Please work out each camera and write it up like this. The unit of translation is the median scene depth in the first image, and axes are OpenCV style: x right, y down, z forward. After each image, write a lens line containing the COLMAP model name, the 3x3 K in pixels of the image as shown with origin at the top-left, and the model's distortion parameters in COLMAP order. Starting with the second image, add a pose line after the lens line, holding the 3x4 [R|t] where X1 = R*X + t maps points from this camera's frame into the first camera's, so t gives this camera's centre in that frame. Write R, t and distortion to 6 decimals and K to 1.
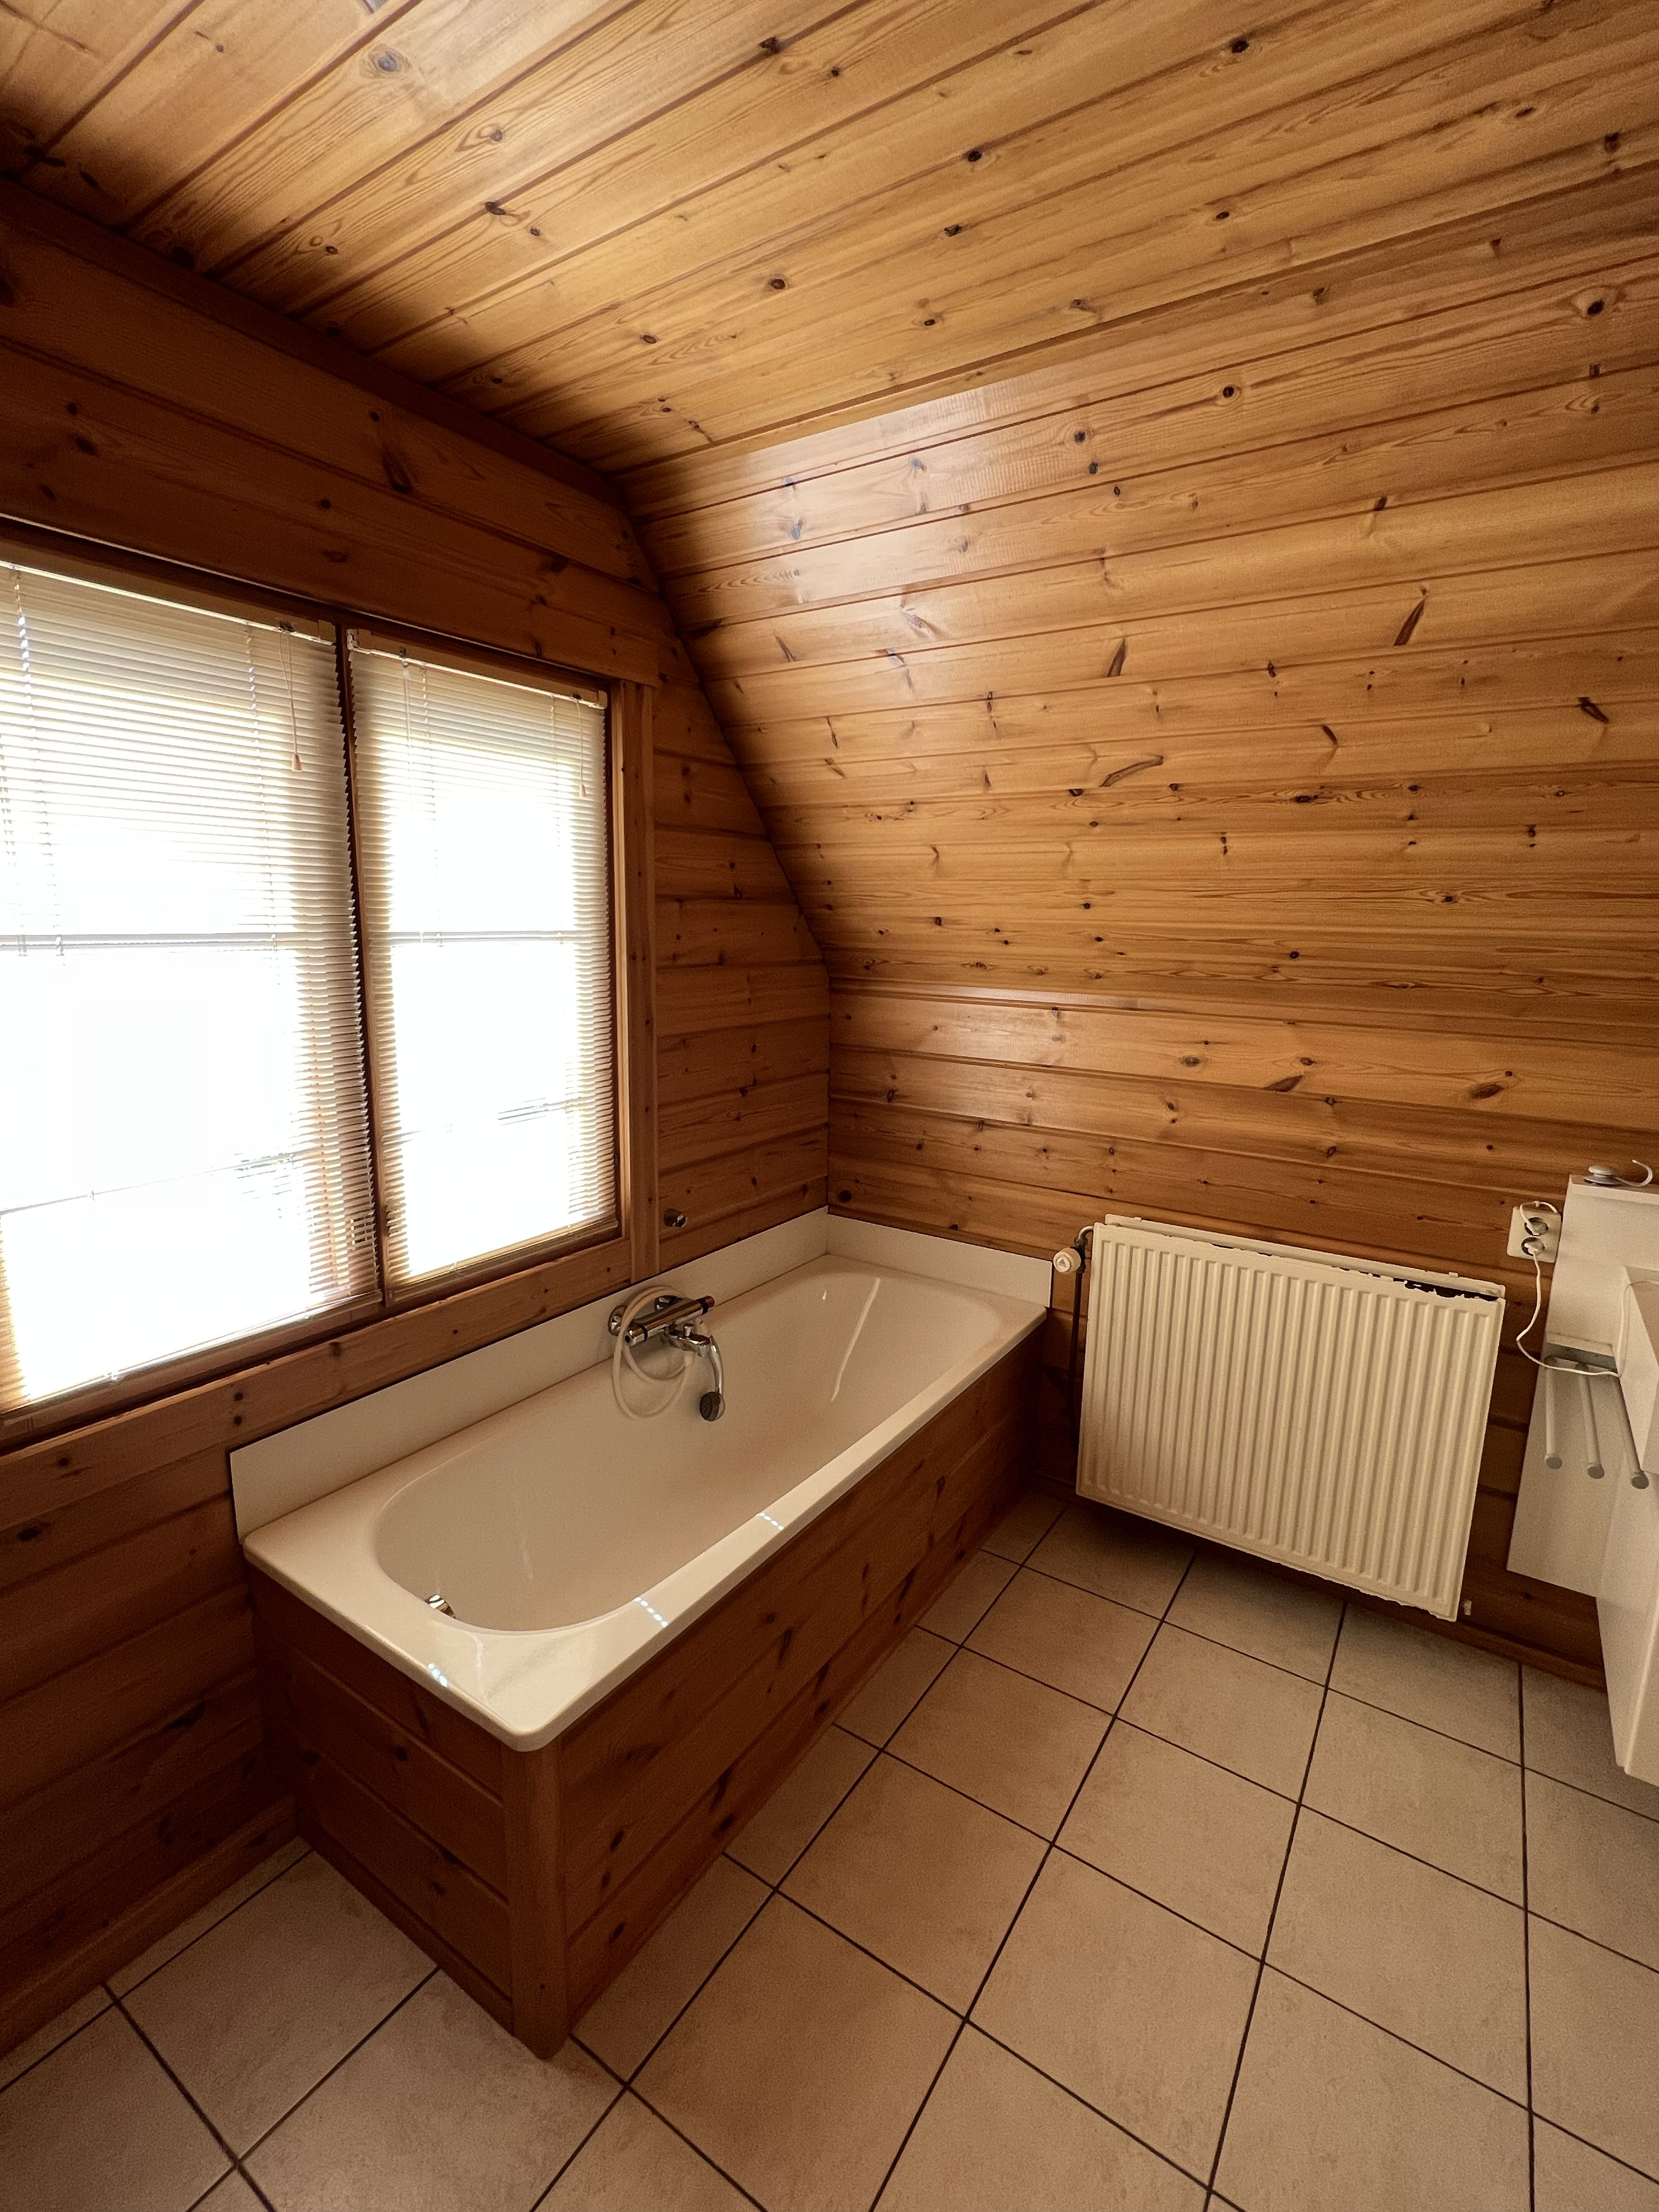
lens RADIAL K [[1006.6, 0, 829.9], [0, 1006.6, 1099.2], [0, 0, 1]] dist [0.000082, 0.000346]
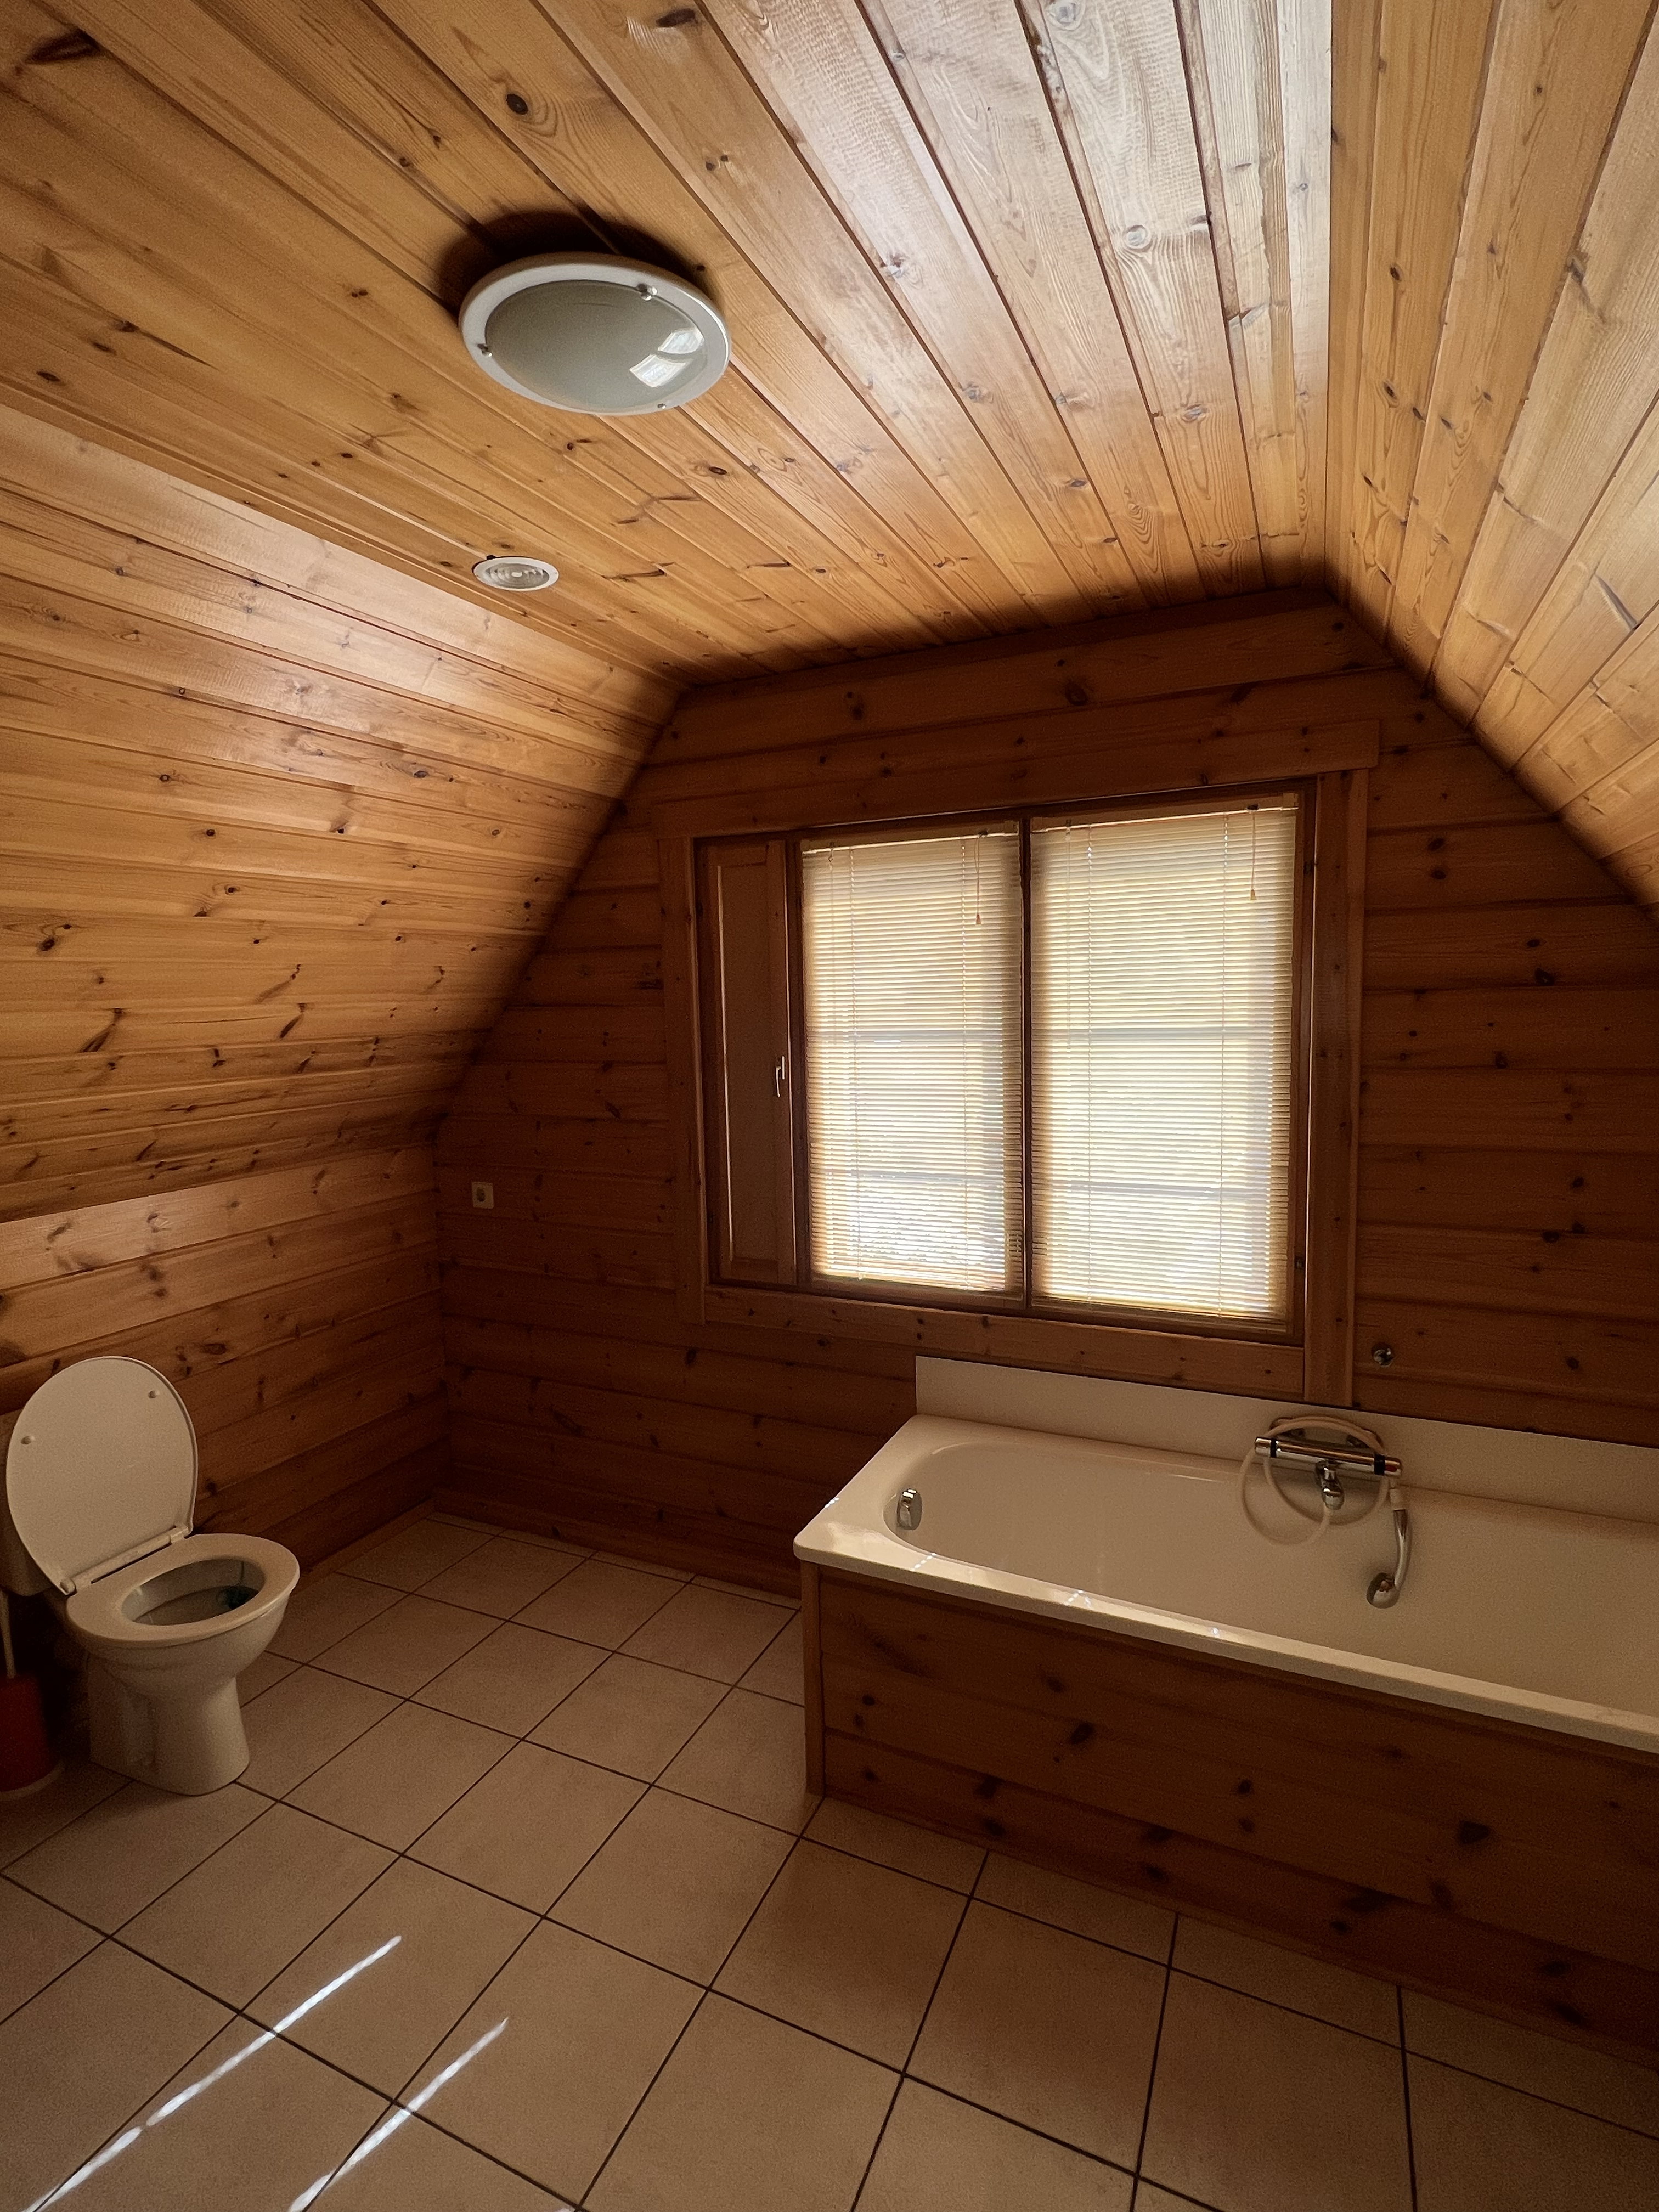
lens RADIAL K [[1052.4, 0, 832.0], [0, 1052.4, 1108.8], [0, 0, 1]] dist [-0.002513, 0.000381]
pose [[0.155150, 0.079603, -0.984678, 0.991253], [-0.154407, 0.986452, 0.055418, -0.103353], [0.975749, 0.143443, 0.165340, 0.545814]]
